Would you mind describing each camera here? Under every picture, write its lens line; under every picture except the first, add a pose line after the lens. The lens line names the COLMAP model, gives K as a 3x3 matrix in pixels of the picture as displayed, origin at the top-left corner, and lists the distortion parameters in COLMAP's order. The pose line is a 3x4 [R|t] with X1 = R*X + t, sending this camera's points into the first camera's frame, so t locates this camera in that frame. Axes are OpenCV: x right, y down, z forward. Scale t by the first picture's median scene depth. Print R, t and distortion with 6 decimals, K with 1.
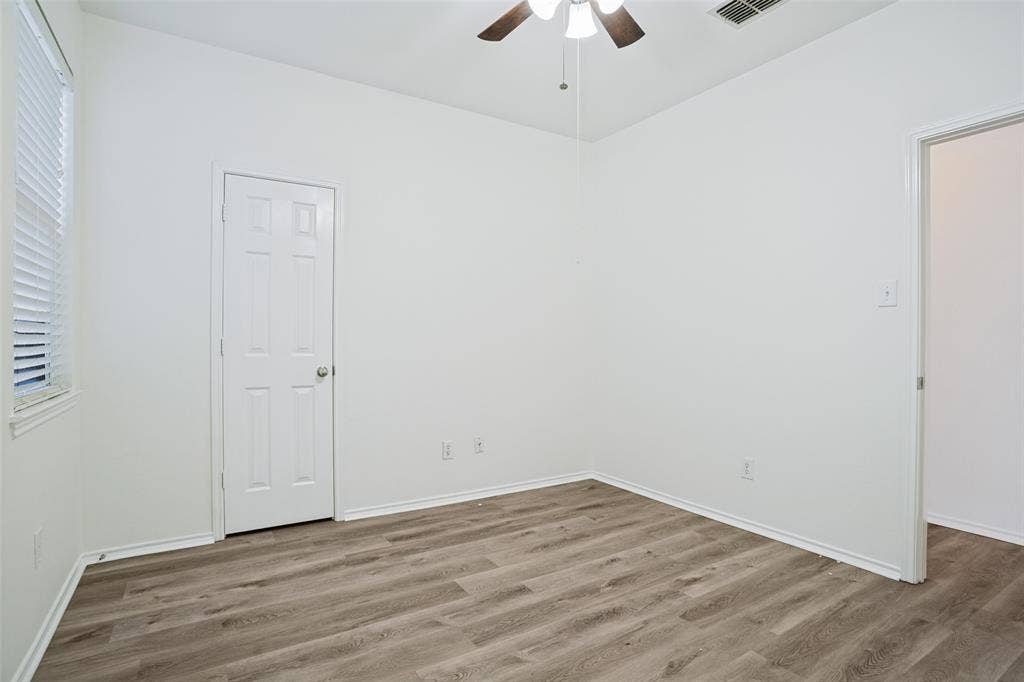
lens RADIAL K [[504.4, 0, 510.6], [0, 504.4, 336.8], [0, 0, 1]] dist [-0.063959, 0.026992]
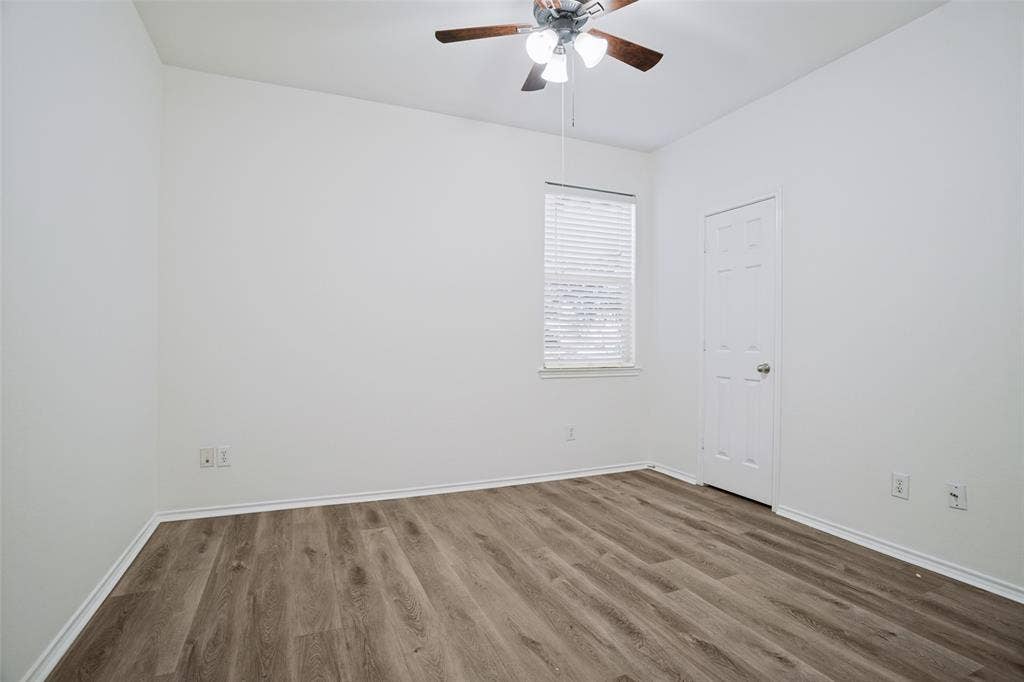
lens RADIAL K [[504.4, 0, 510.6], [0, 504.4, 336.8], [0, 0, 1]] dist [-0.063959, 0.026992]
pose [[-0.143954, -0.010938, -0.989524, 0.921033], [0.002170, 0.999933, -0.011368, 0.018162], [0.989582, -0.003783, -0.143921, 0.732235]]
